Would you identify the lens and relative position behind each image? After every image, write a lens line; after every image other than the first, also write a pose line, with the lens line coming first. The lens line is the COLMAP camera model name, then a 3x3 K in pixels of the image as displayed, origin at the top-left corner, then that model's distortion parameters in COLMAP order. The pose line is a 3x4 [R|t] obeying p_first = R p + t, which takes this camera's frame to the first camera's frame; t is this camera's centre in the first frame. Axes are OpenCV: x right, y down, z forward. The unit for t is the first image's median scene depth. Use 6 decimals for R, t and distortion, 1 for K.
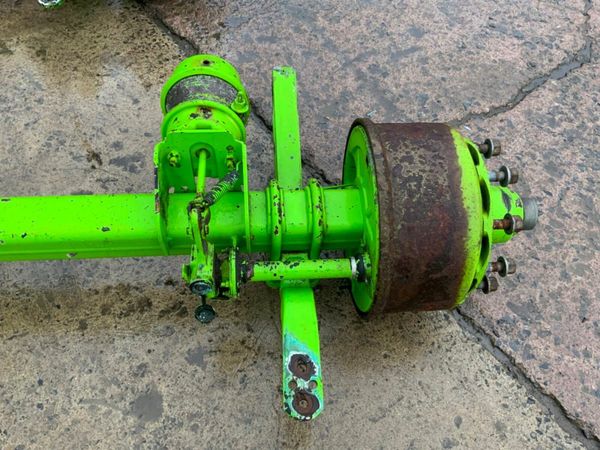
lens RADIAL K [[506.9, 0, 300.0], [0, 506.9, 225.0], [0, 0, 1]] dist [-0.008428, -0.013522]
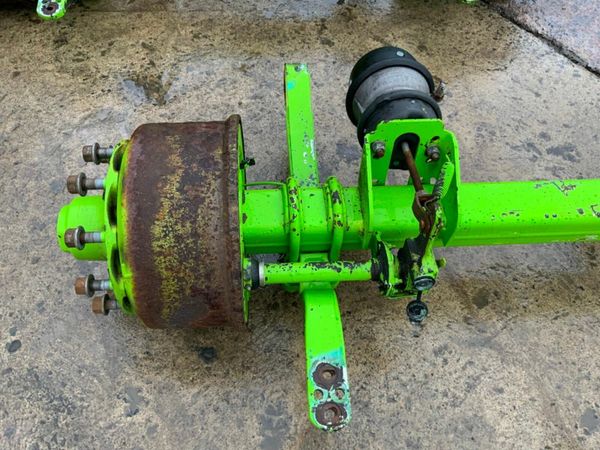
lens RADIAL K [[530.6, 0, 300.6], [0, 530.6, 194.1], [0, 0, 1]] dist [-0.002132, -0.004506]
pose [[0.999924, -0.004260, 0.011593, -0.752889], [0.004928, 0.998291, -0.058237, 0.020114], [-0.011326, 0.058290, 0.998235, -0.068323]]
